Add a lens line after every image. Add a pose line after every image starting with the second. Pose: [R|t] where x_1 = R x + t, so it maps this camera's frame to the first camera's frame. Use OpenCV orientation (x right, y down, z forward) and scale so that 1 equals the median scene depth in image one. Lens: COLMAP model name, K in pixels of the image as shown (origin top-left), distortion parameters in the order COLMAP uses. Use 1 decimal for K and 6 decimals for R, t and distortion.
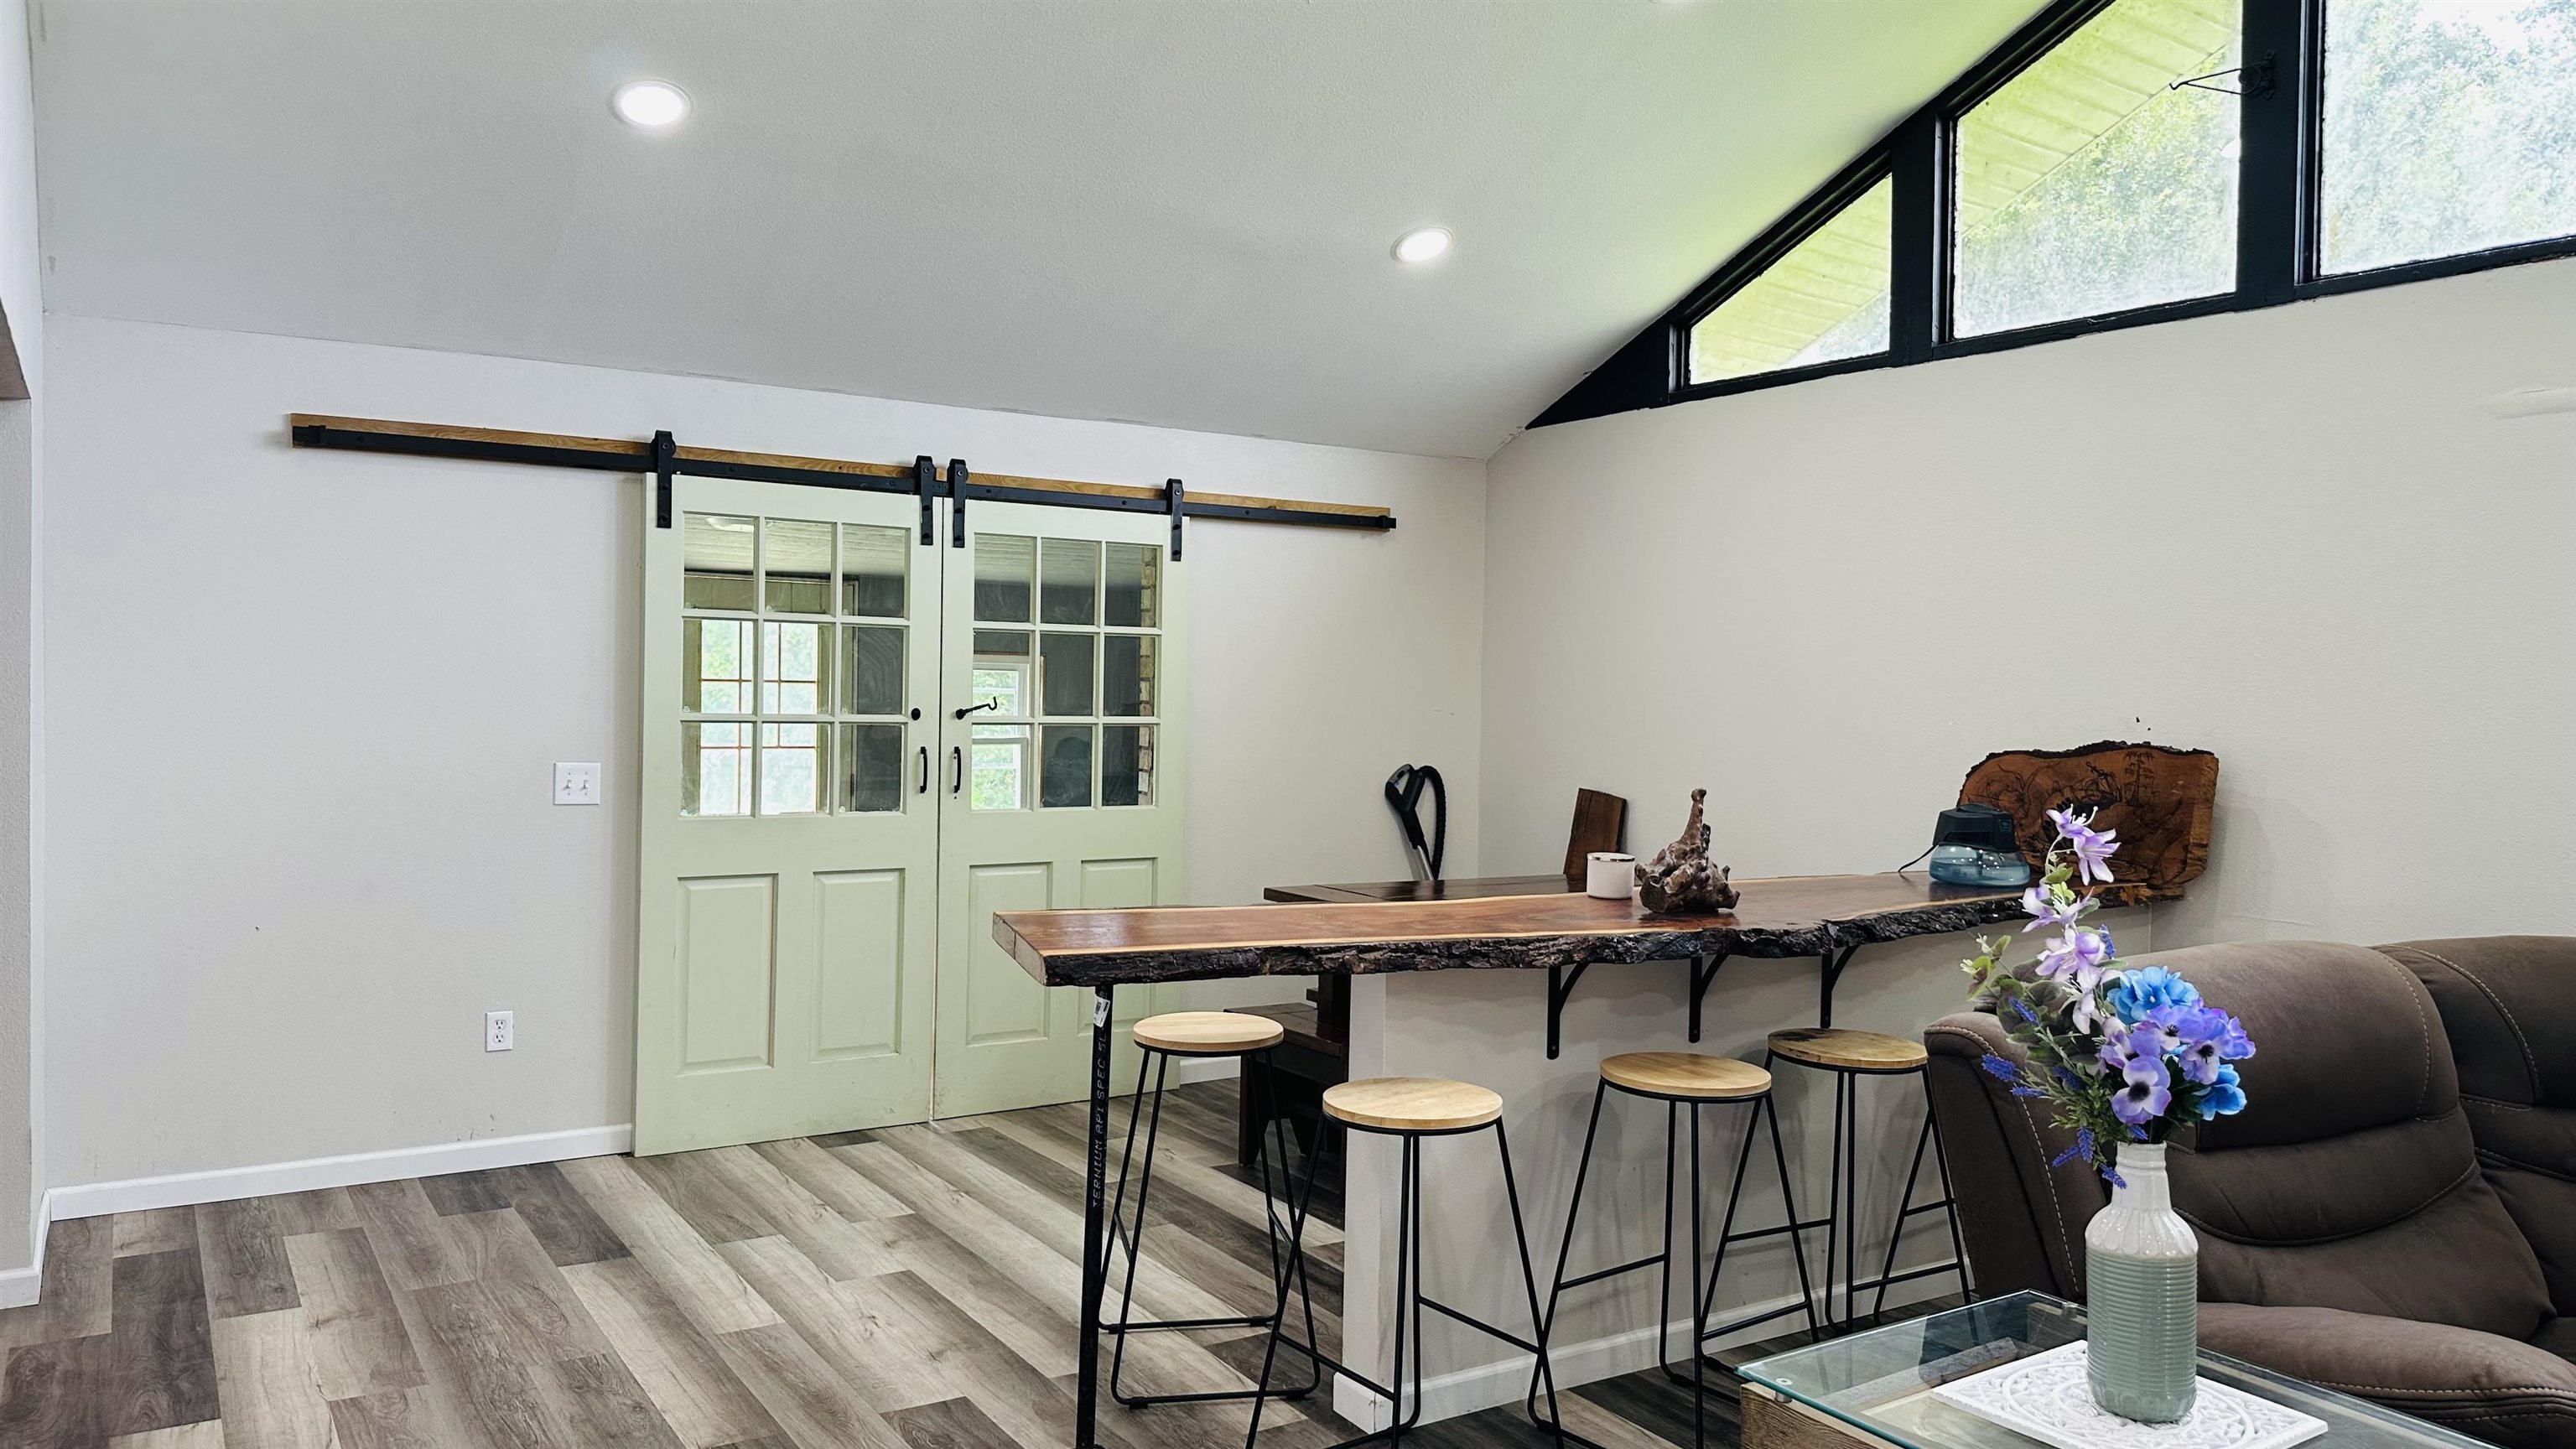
lens RADIAL K [[1786.5, 0, 1288.0], [0, 1786.5, 724.5], [0, 0, 1]] dist [0.157711, -0.287155]
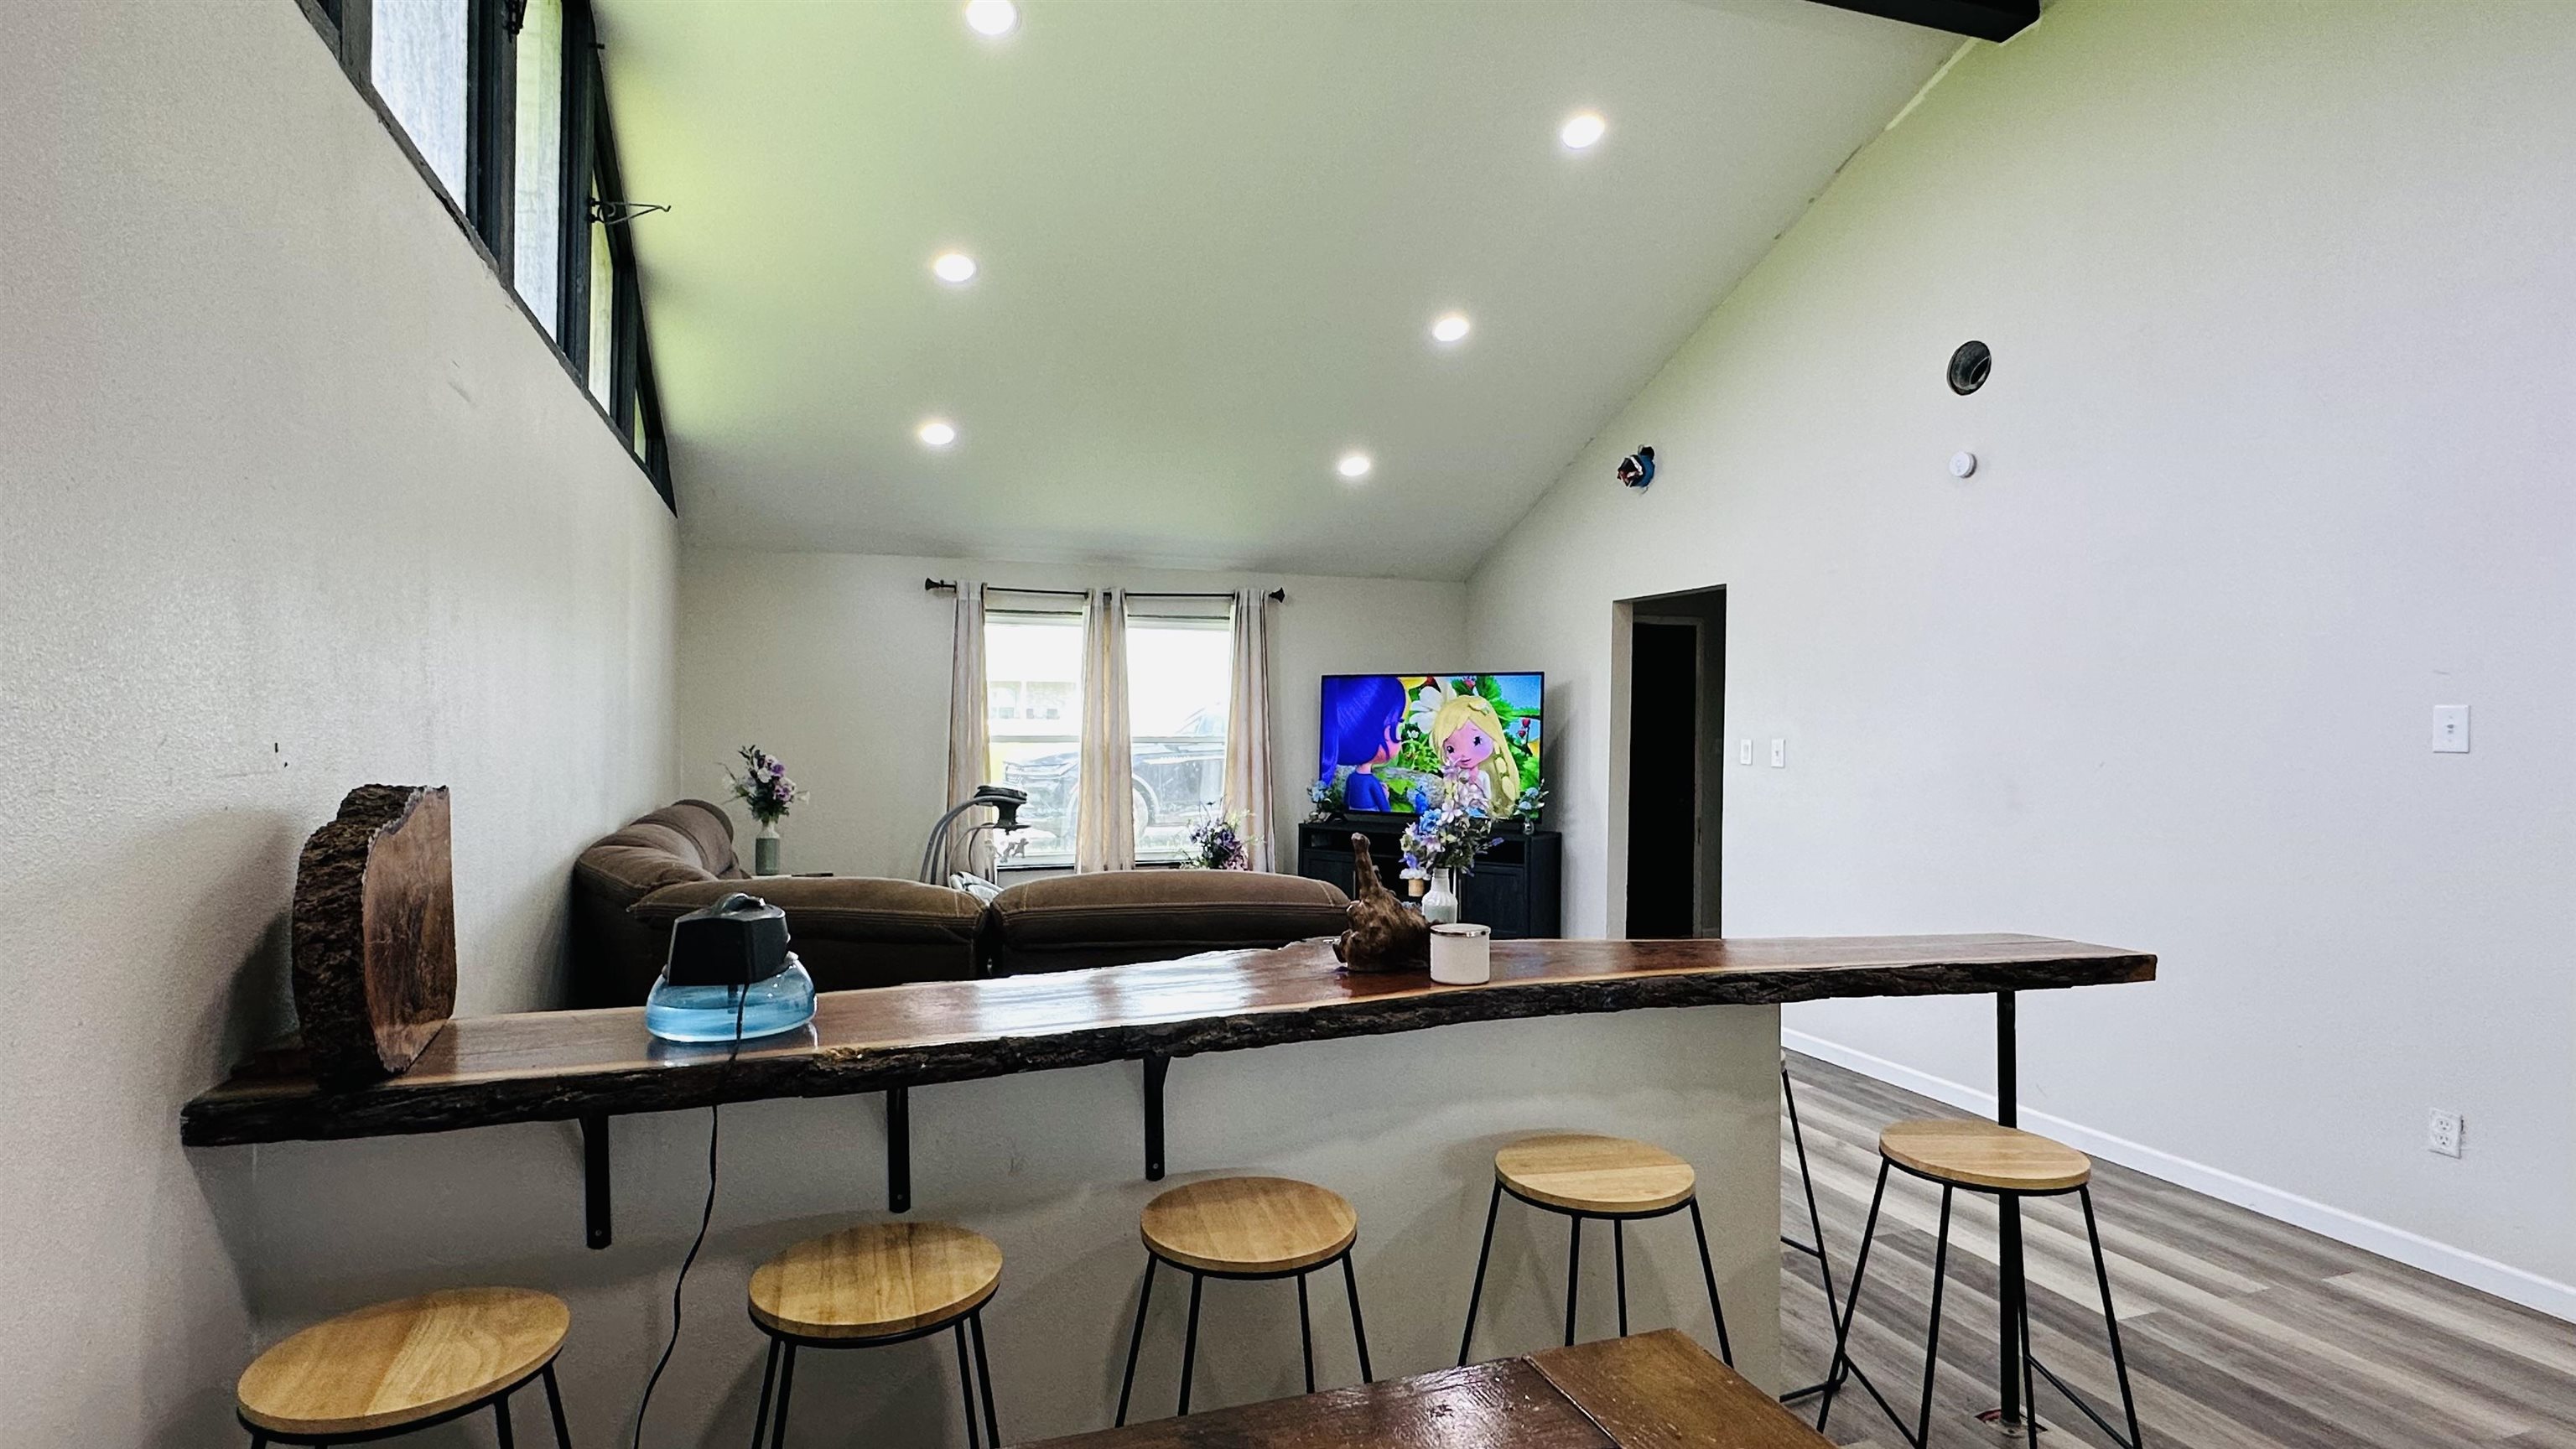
lens RADIAL K [[1311.5, 0, 1288.0], [0, 1311.5, 724.5], [0, 0, 1]] dist [-0.002778, 0.000859]
pose [[-0.972590, -0.022663, 0.231420, 0.094137], [-0.014989, 0.999280, 0.034867, -0.026825], [-0.232044, 0.030442, -0.972229, 1.226517]]
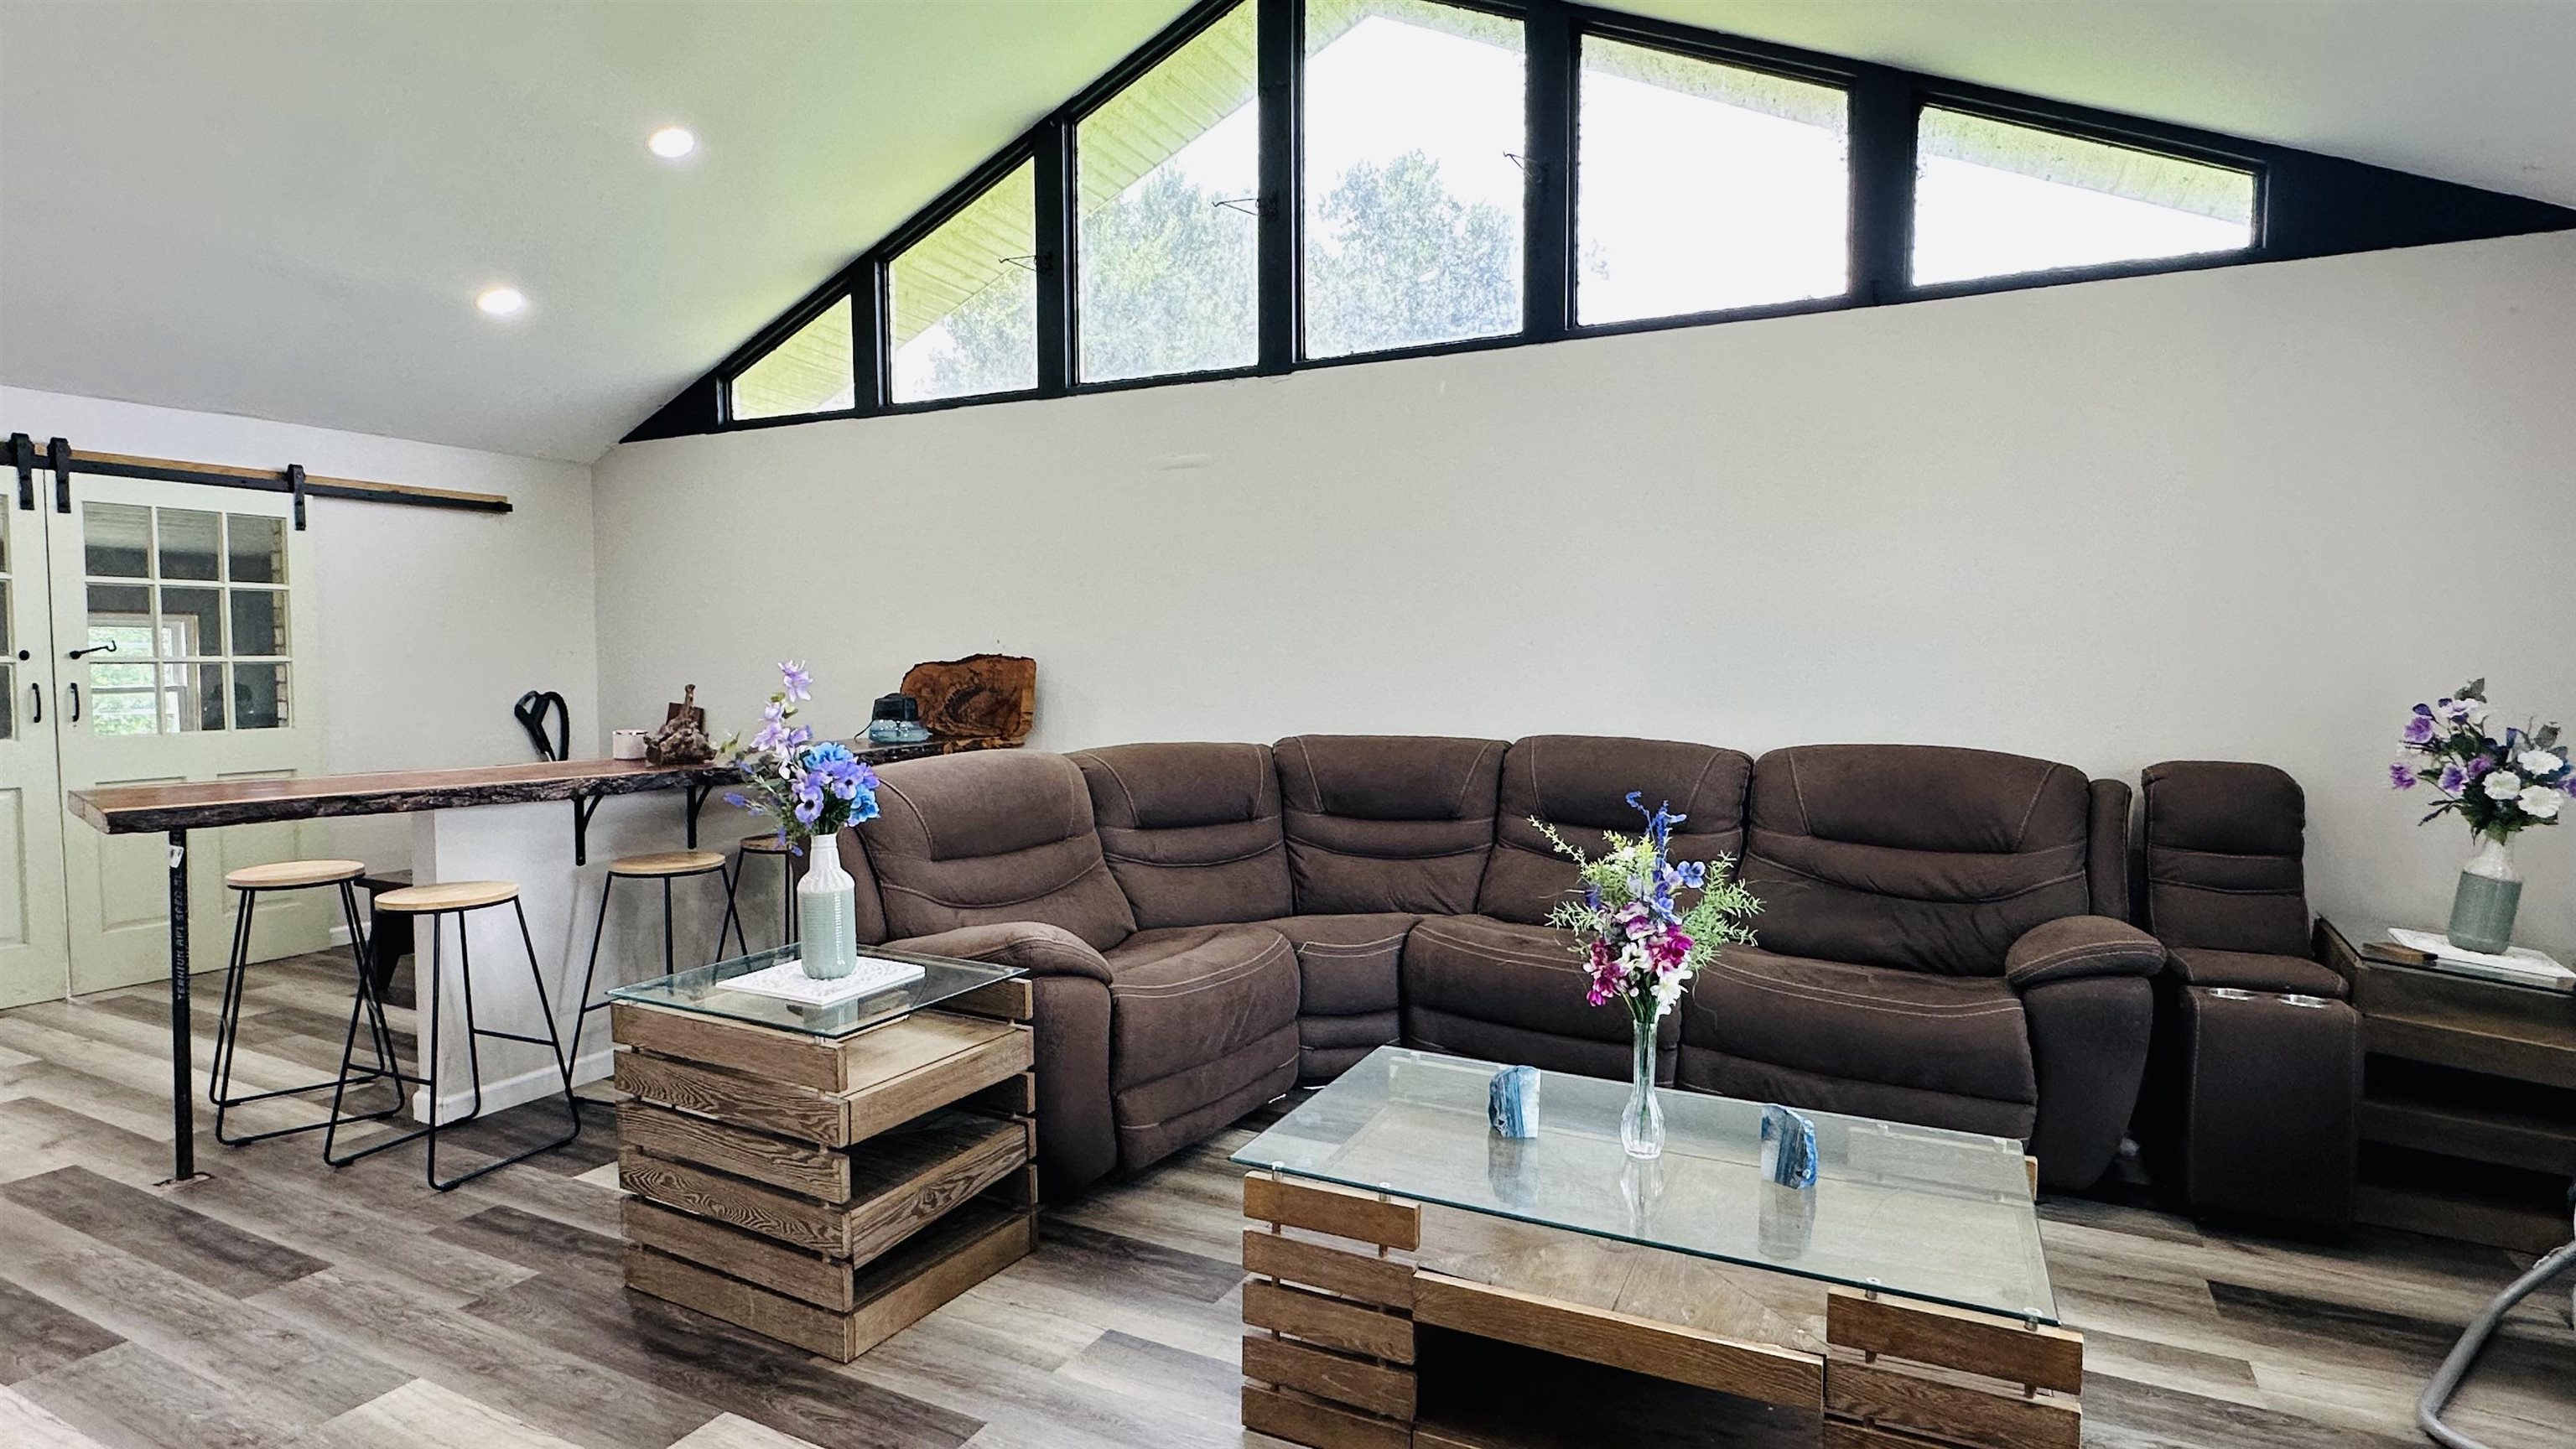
lens RADIAL K [[1311.5, 0, 1288.0], [0, 1311.5, 724.5], [0, 0, 1]] dist [-0.002778, 0.000859]
pose [[0.863222, -0.044711, 0.502841, 0.081366], [0.026421, 0.998706, 0.043446, 0.026984], [-0.504133, -0.024218, 0.863287, -0.168314]]
